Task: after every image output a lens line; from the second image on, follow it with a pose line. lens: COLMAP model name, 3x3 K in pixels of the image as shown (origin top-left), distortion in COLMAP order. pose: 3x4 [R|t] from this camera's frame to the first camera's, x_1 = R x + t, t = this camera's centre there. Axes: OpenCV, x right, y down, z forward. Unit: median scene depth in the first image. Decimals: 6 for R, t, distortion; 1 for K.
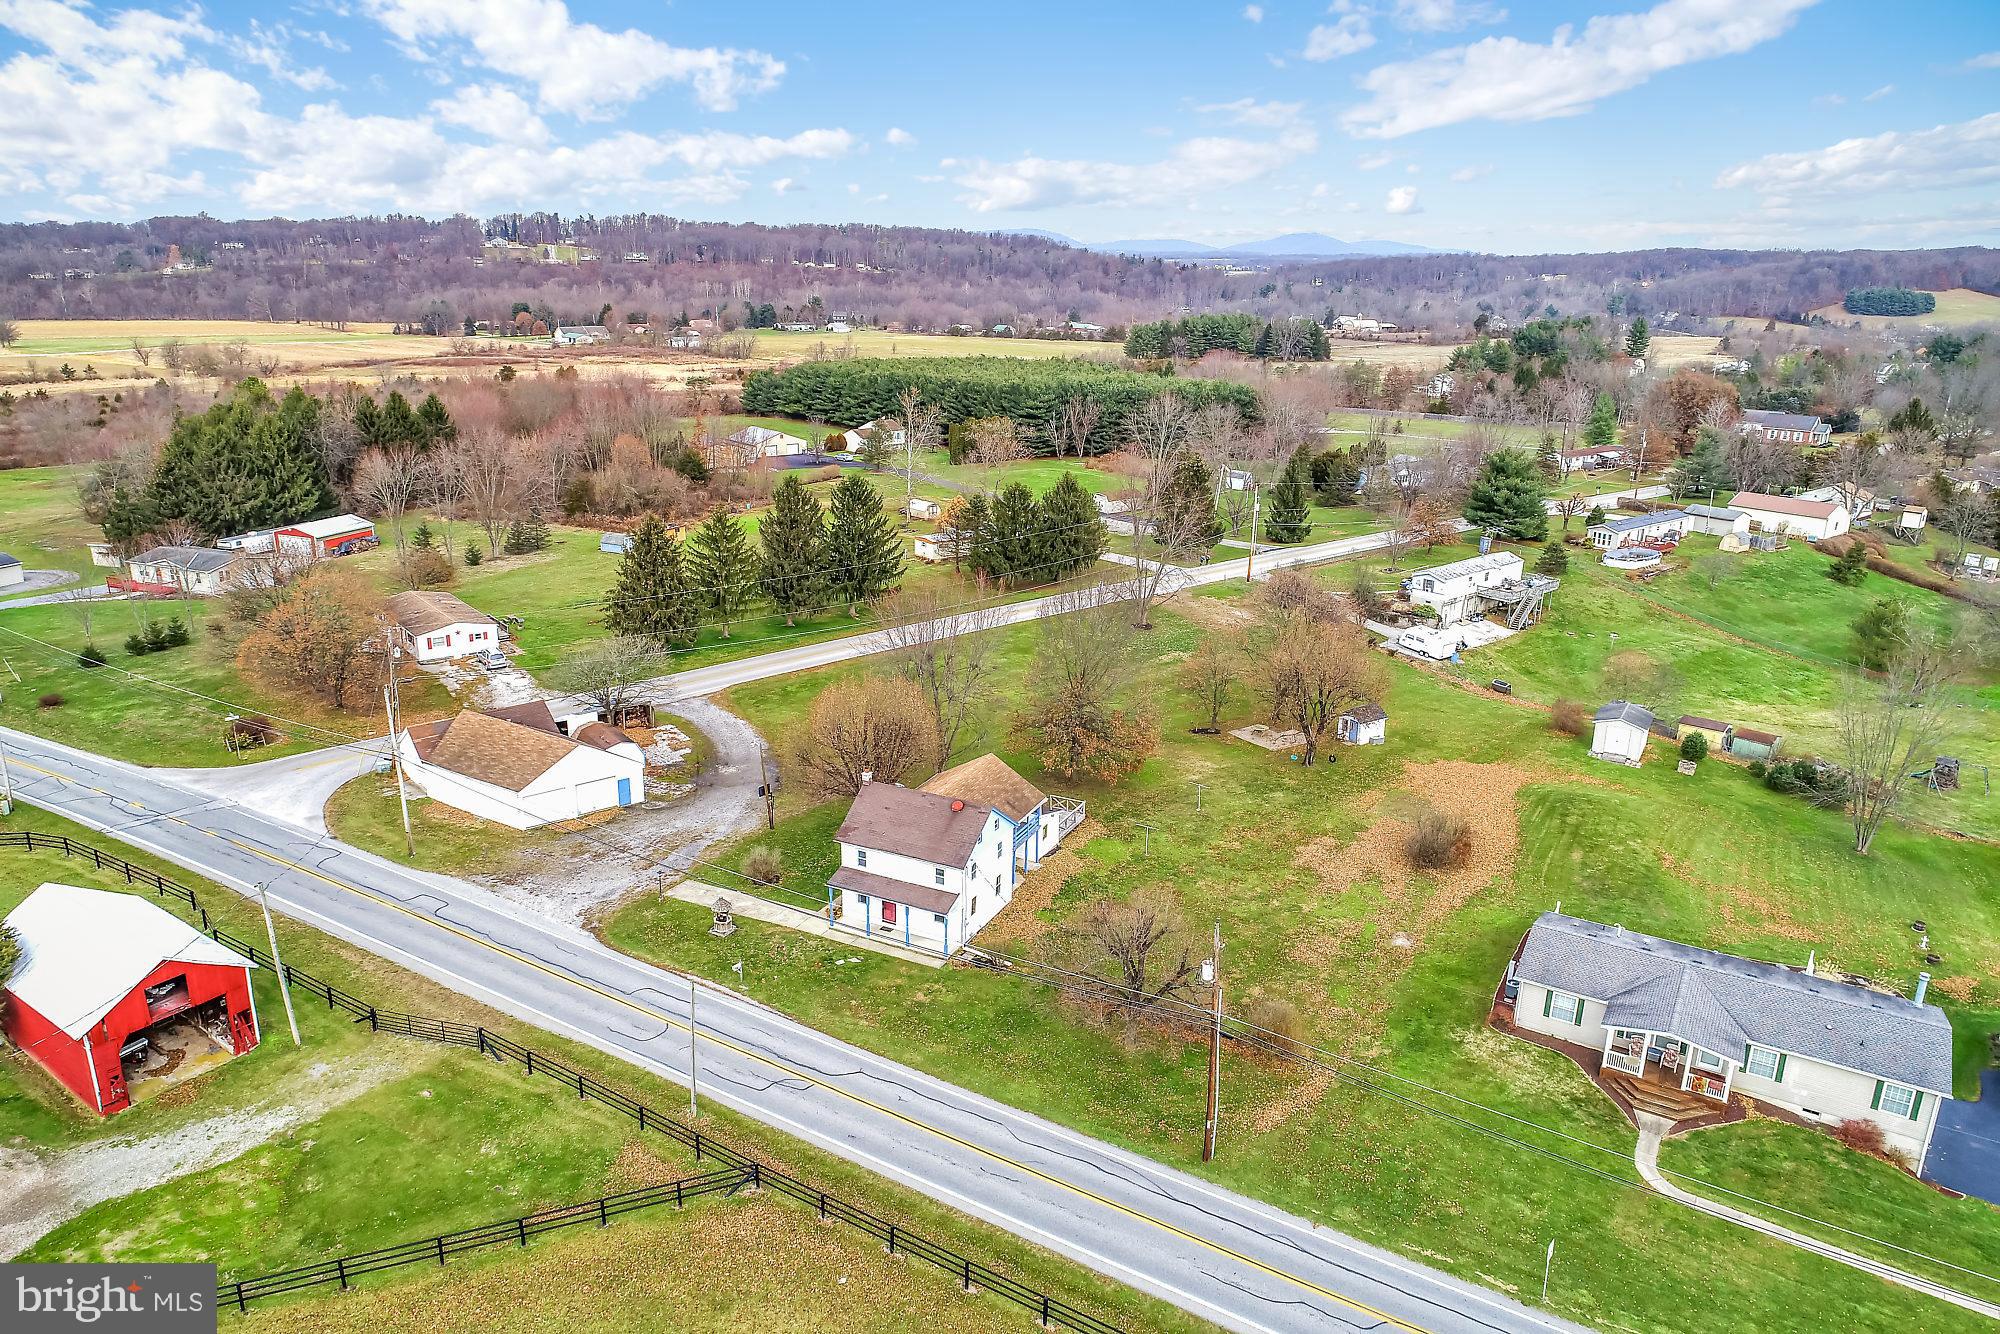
lens RADIAL K [[1337.6, 0, 1001.0], [0, 1337.6, 676.4], [0, 0, 1]] dist [-0.003350, -0.000428]
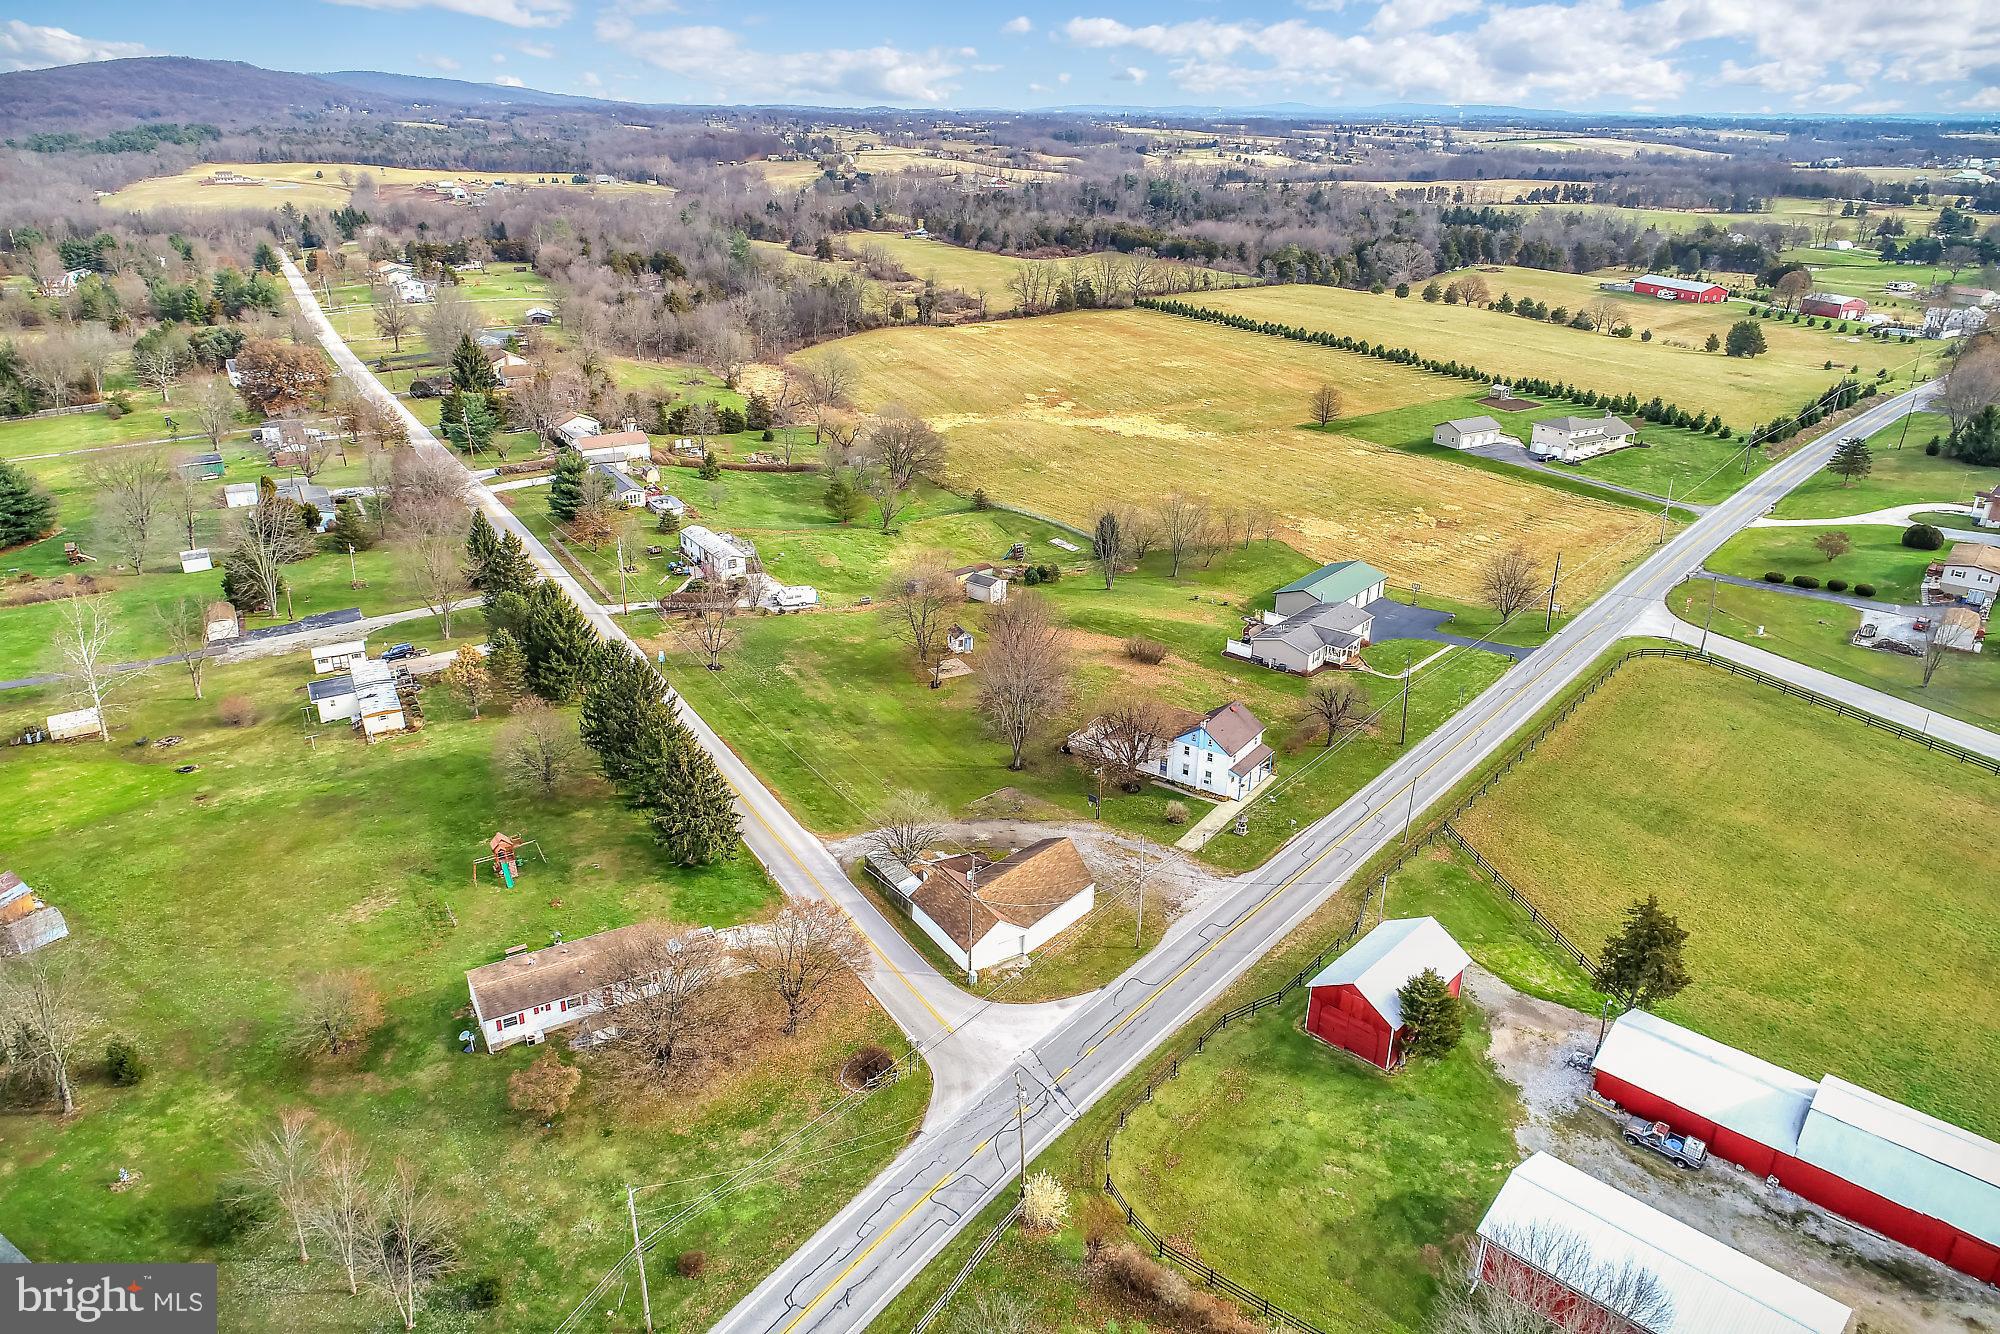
lens RADIAL K [[1345.4, 0, 998.4], [0, 1345.4, 662.5], [0, 0, 1]] dist [-0.003083, -0.004213]
pose [[0.151290, -0.395710, 0.905828, -1.307015], [0.292779, 0.893197, 0.341292, -0.520396], [-0.944135, 0.213573, 0.250987, 0.601869]]
